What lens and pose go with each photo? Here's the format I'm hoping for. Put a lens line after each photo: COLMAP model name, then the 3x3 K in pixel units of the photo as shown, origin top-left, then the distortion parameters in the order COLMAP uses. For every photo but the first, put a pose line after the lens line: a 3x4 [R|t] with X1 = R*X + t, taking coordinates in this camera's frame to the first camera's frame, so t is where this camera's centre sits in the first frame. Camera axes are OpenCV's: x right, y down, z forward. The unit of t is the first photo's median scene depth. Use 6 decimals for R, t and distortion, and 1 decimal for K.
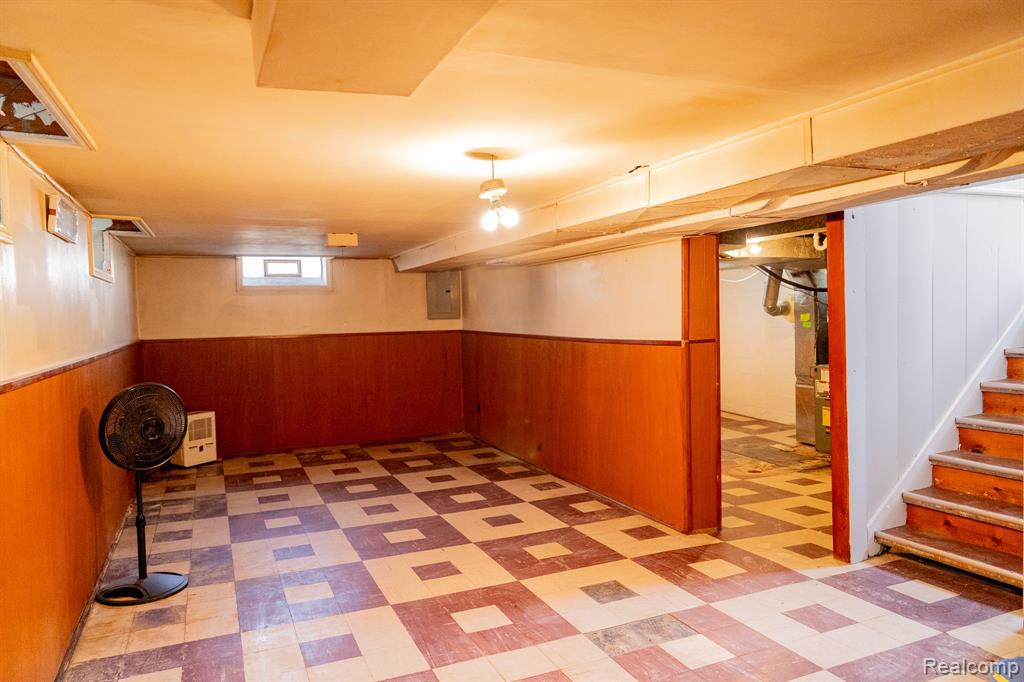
lens RADIAL K [[735.1, 0, 512.5], [0, 735.1, 346.9], [0, 0, 1]] dist [-0.003247, 0.001999]
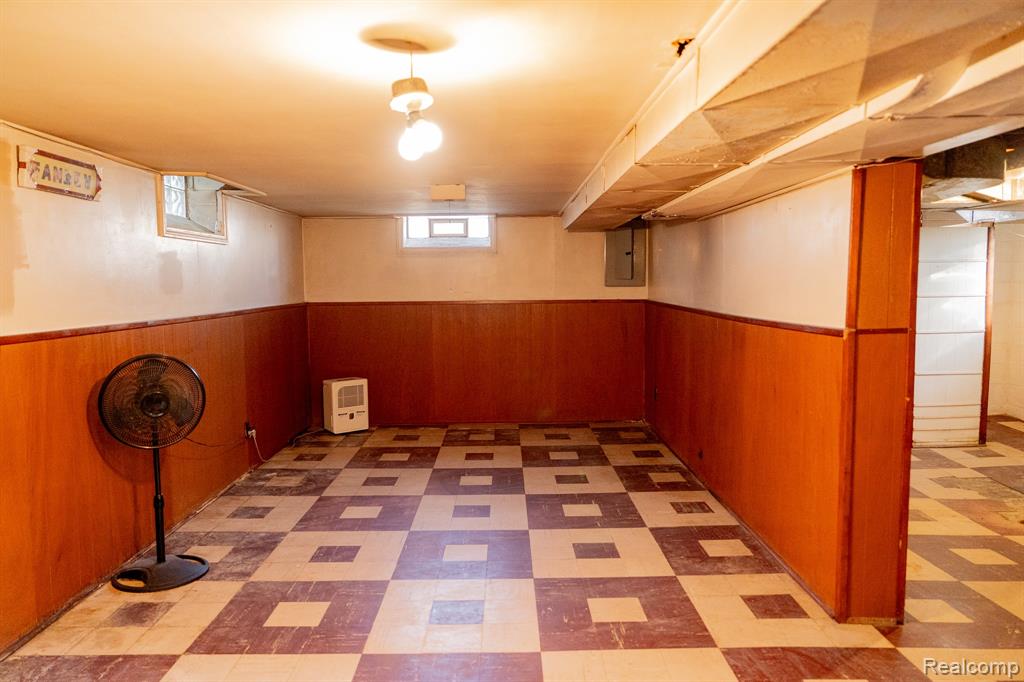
lens RADIAL K [[735.1, 0, 512.5], [0, 735.1, 346.9], [0, 0, 1]] dist [-0.003247, 0.001999]
pose [[0.914083, 0.051362, -0.402262, 0.202503], [-0.031296, 0.997923, 0.056303, -0.018208], [0.404318, -0.038876, 0.913792, 0.261134]]
